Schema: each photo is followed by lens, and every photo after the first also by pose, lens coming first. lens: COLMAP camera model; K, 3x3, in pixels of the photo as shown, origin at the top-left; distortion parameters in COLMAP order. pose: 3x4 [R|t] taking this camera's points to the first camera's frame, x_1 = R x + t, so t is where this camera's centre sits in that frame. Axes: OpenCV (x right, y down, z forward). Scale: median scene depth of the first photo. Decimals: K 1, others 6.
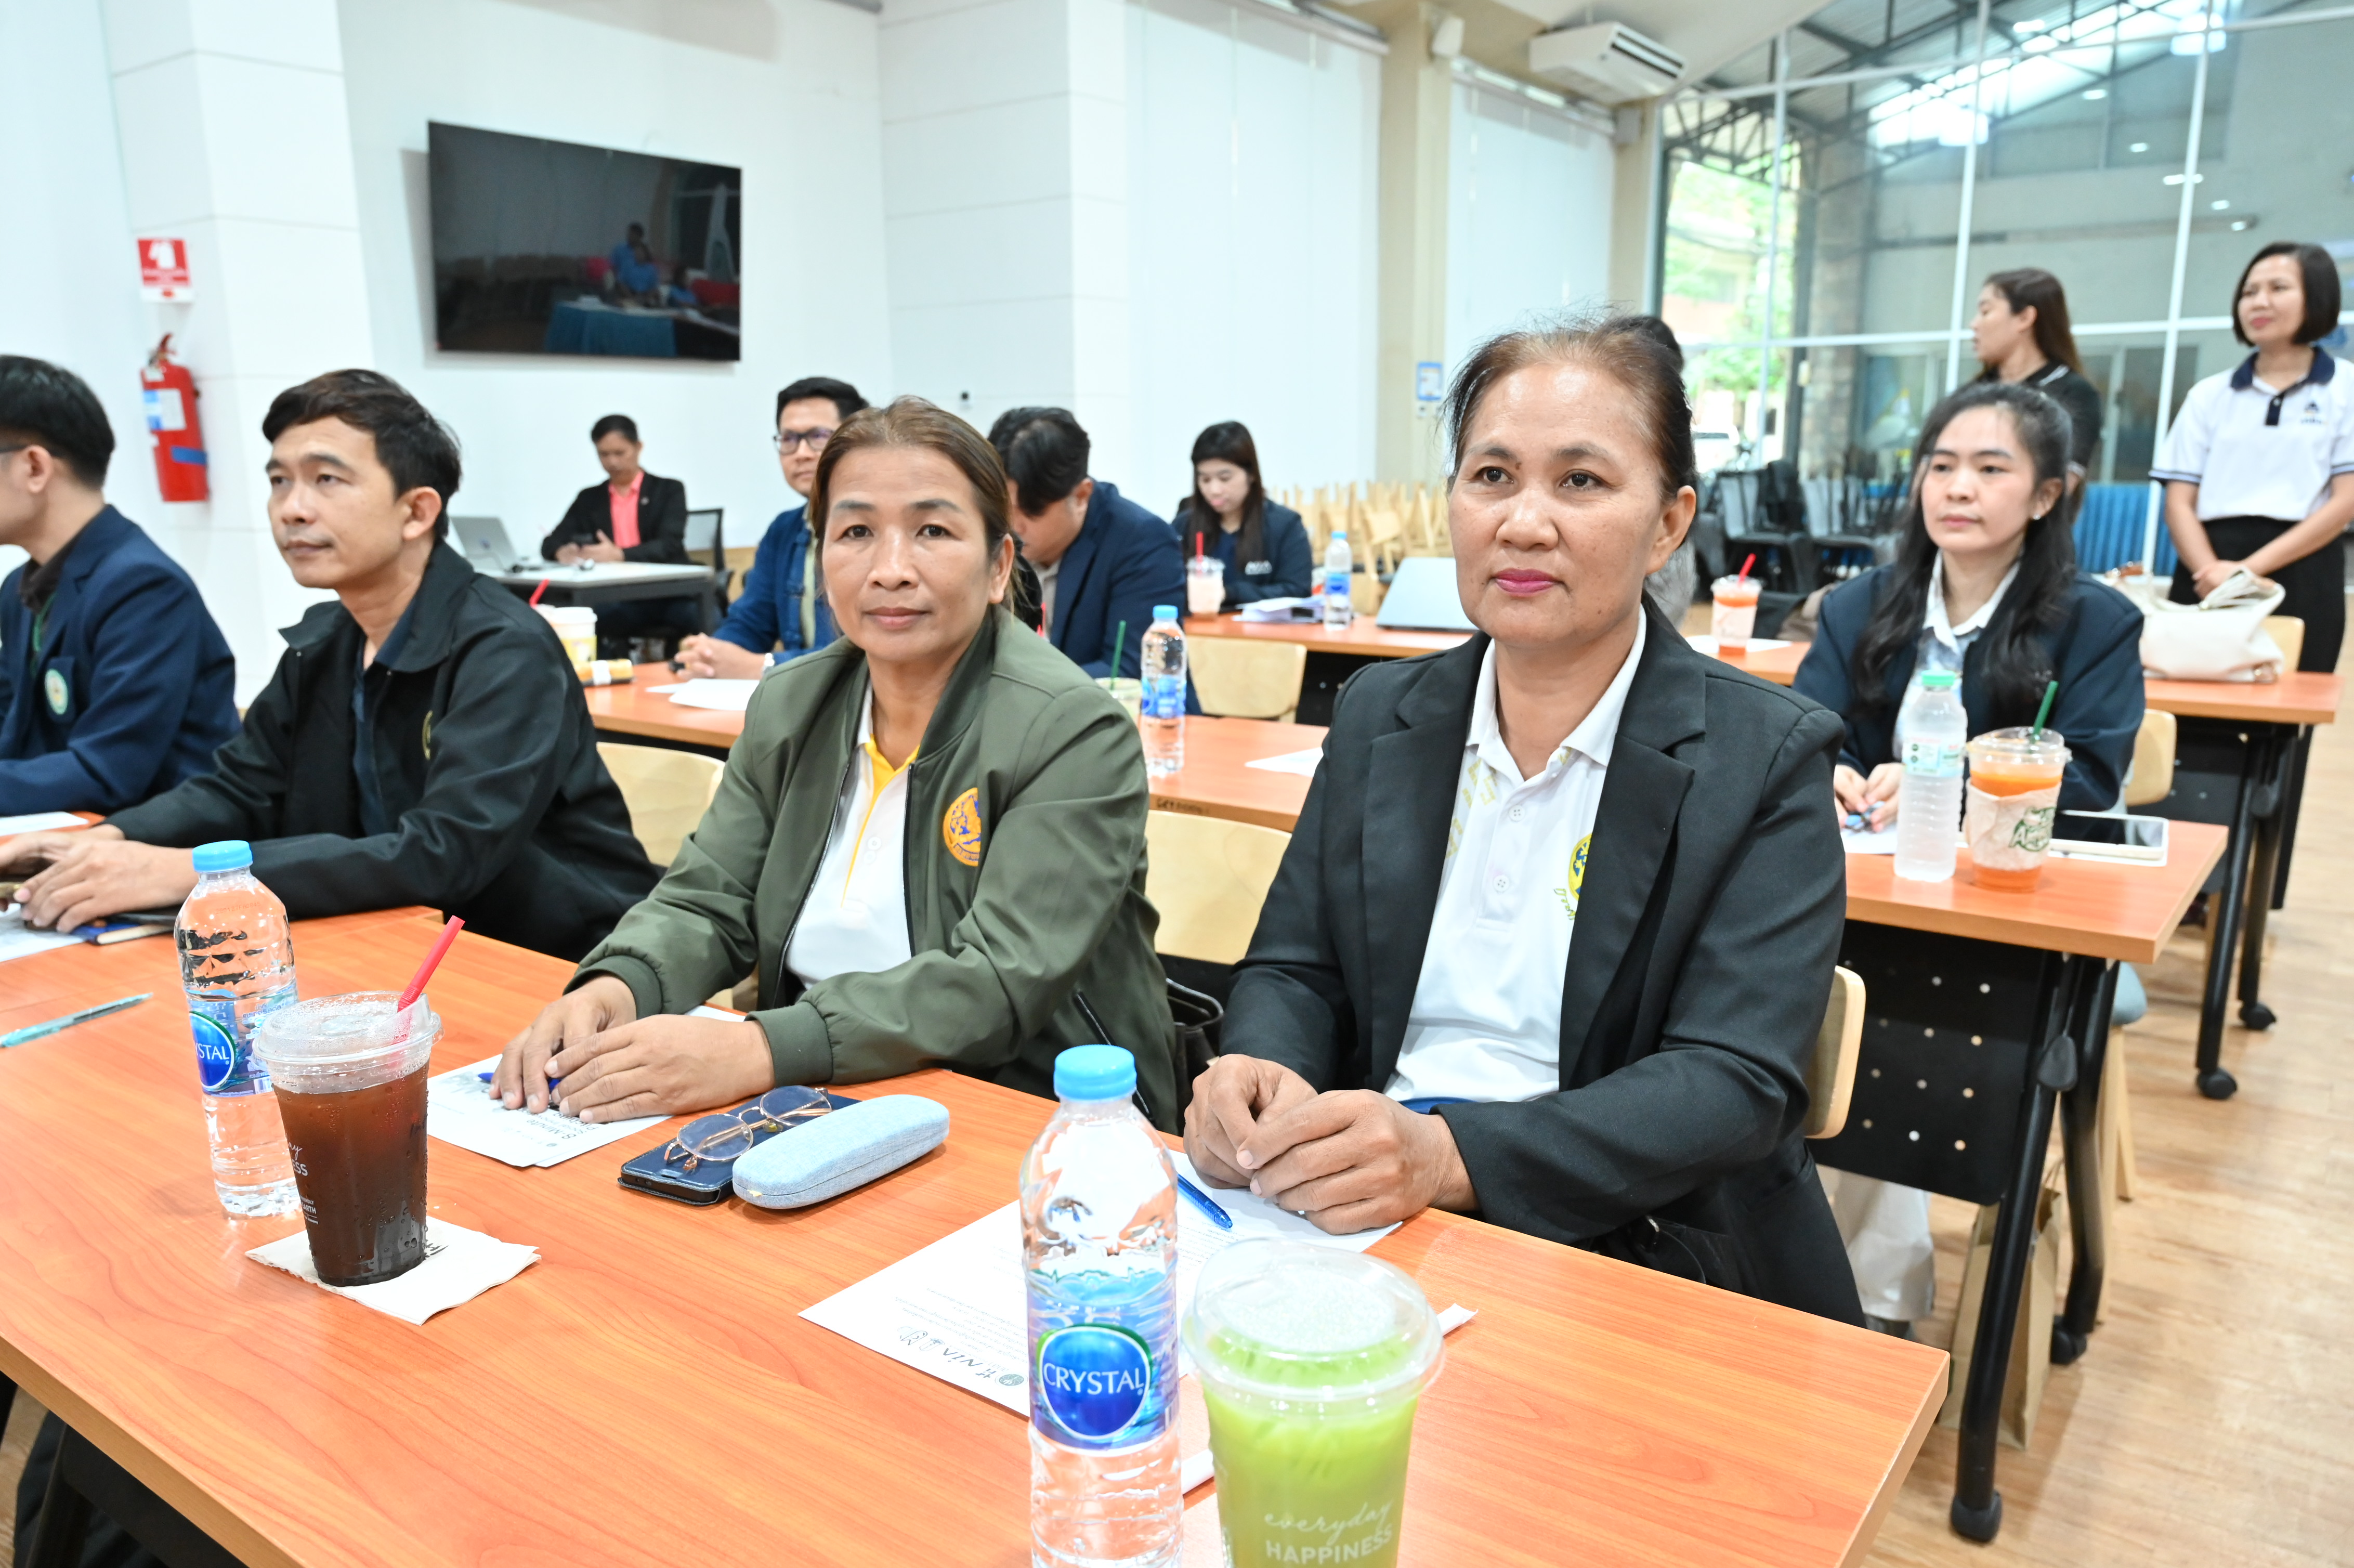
lens RADIAL K [[1679.8, 0, 1177.0], [0, 1679.8, 784.0], [0, 0, 1]] dist [-0.008468, 0.035150]
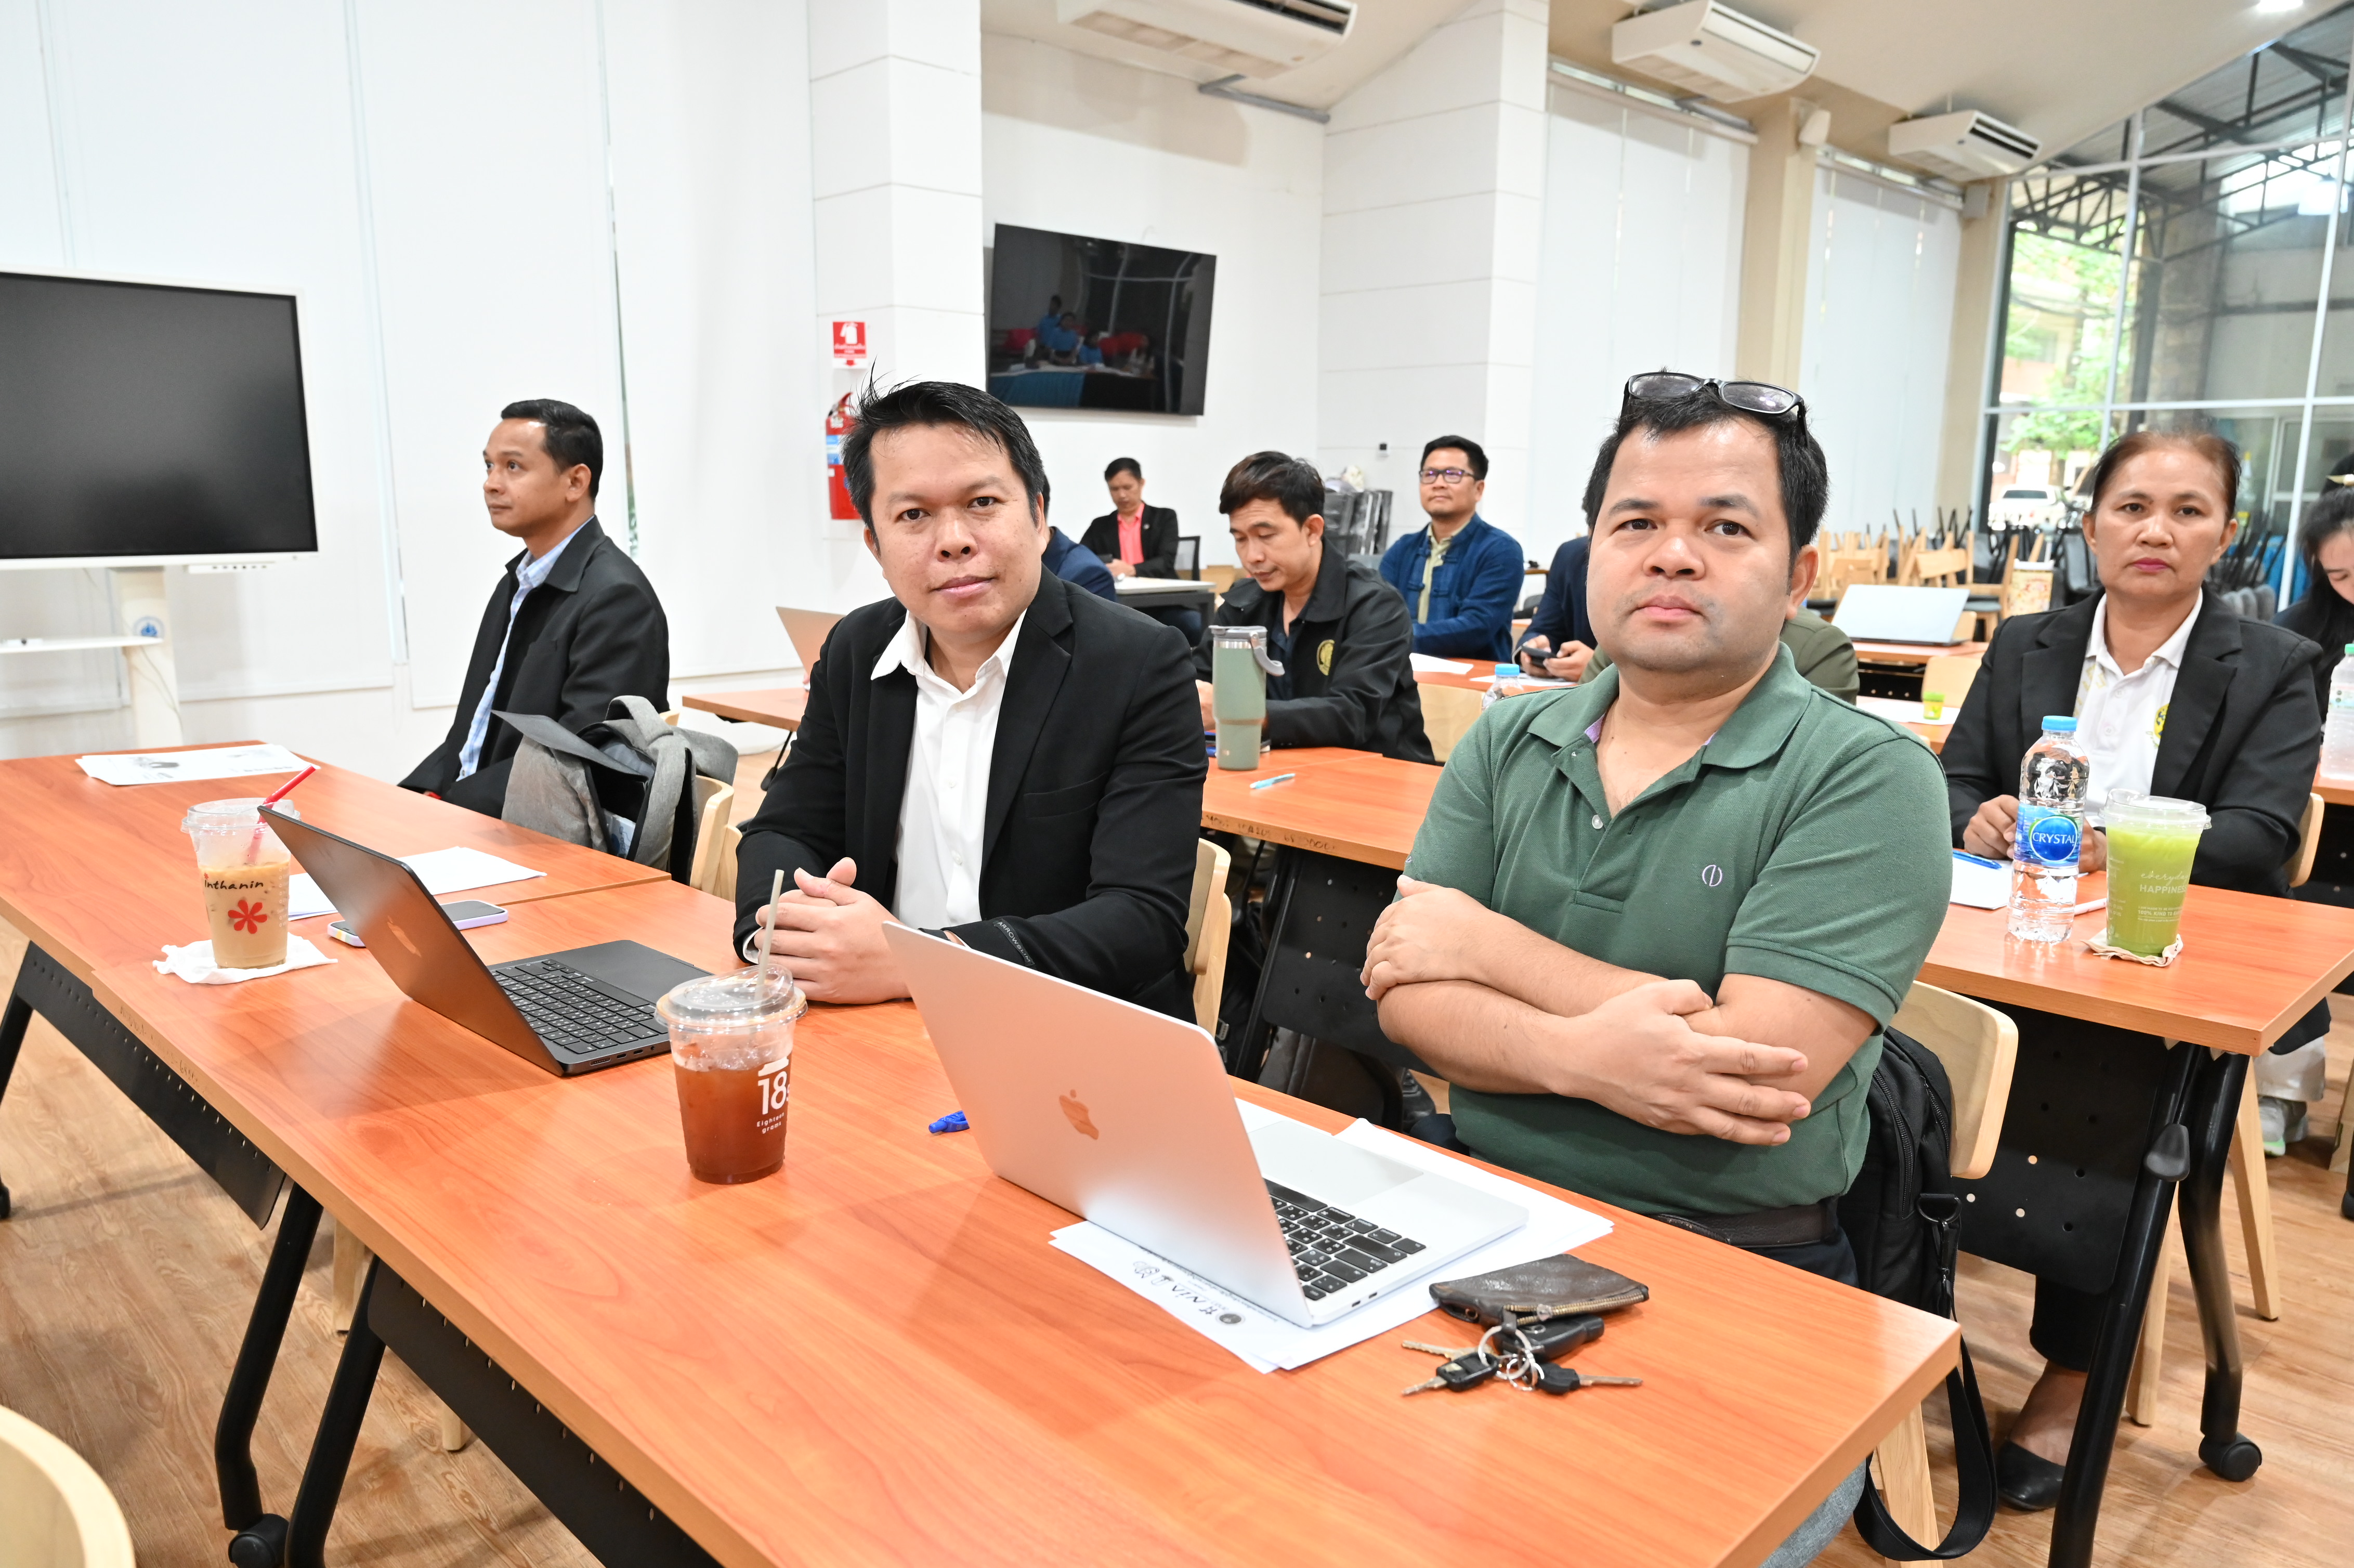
lens RADIAL K [[1622.0, 0, 1177.0], [0, 1622.0, 784.0], [0, 0, 1]] dist [0.013672, 0.004913]
pose [[0.986627, 0.050032, -0.155128, -0.063397], [-0.053098, 0.998466, -0.015679, 0.023728], [0.154105, 0.023706, 0.987770, -0.108872]]
